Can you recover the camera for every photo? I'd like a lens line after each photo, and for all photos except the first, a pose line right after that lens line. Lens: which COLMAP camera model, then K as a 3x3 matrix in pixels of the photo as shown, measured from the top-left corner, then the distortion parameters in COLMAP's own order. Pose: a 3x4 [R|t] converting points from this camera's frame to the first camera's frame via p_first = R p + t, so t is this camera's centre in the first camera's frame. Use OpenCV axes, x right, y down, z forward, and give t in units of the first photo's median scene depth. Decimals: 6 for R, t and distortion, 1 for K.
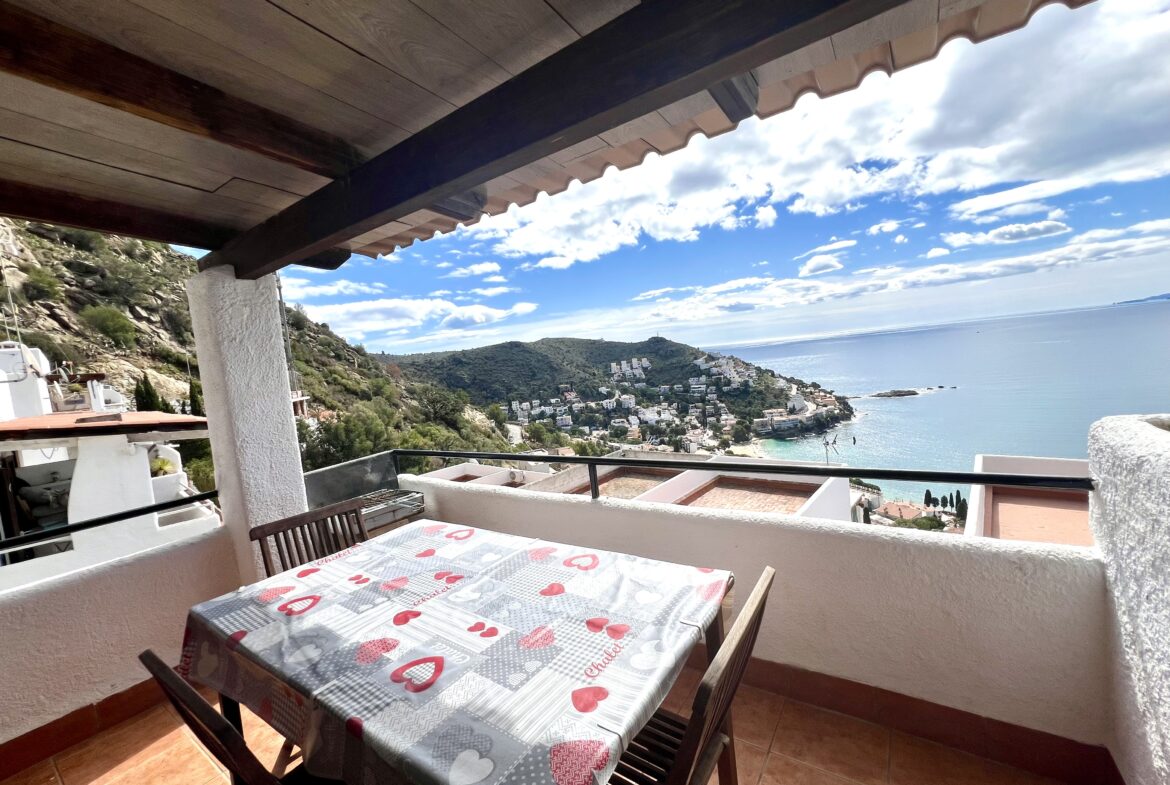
lens RADIAL K [[467.0, 0, 583.8], [0, 467.0, 412.1], [0, 0, 1]] dist [0.001369, 0.000137]
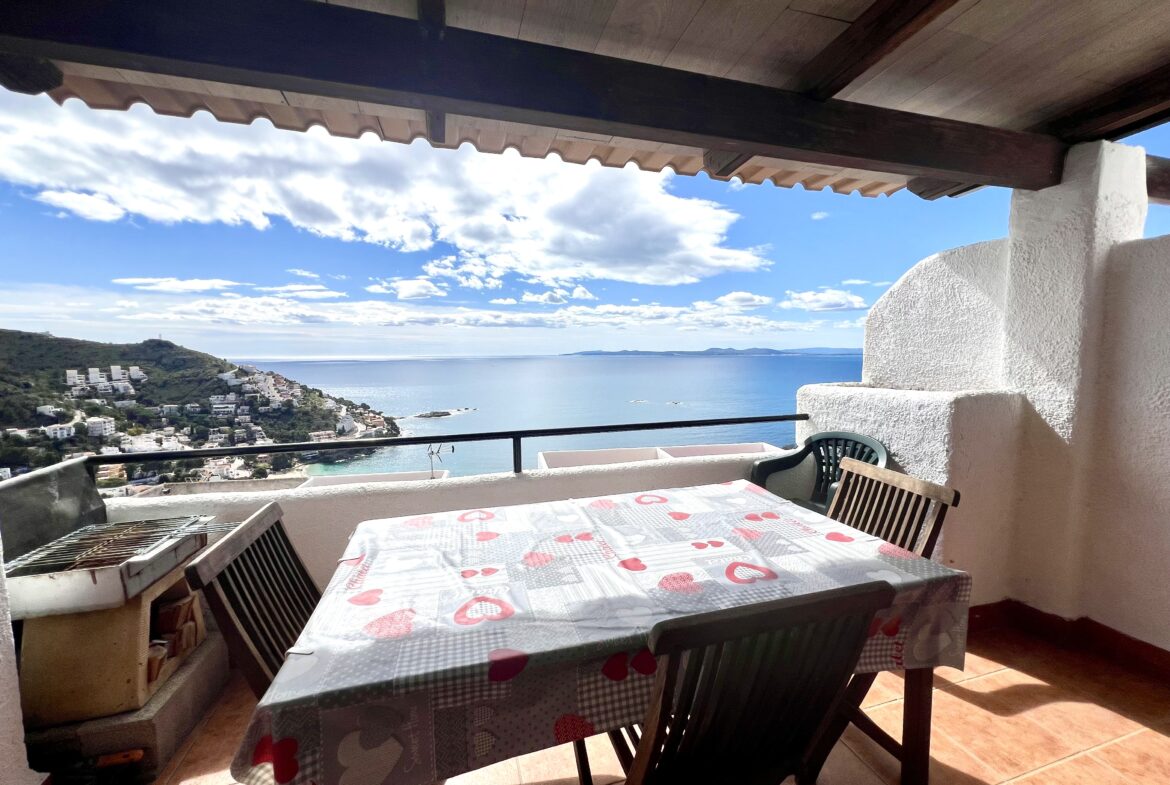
lens RADIAL K [[465.6, 0, 585.0], [0, 465.6, 392.5], [0, 0, 1]] dist [-0.003093, 0.000379]
pose [[0.622020, 0.033192, 0.782297, -0.326160], [0.034419, 0.996976, -0.069668, 0.044244], [-0.782244, 0.070261, 0.618997, 0.132805]]
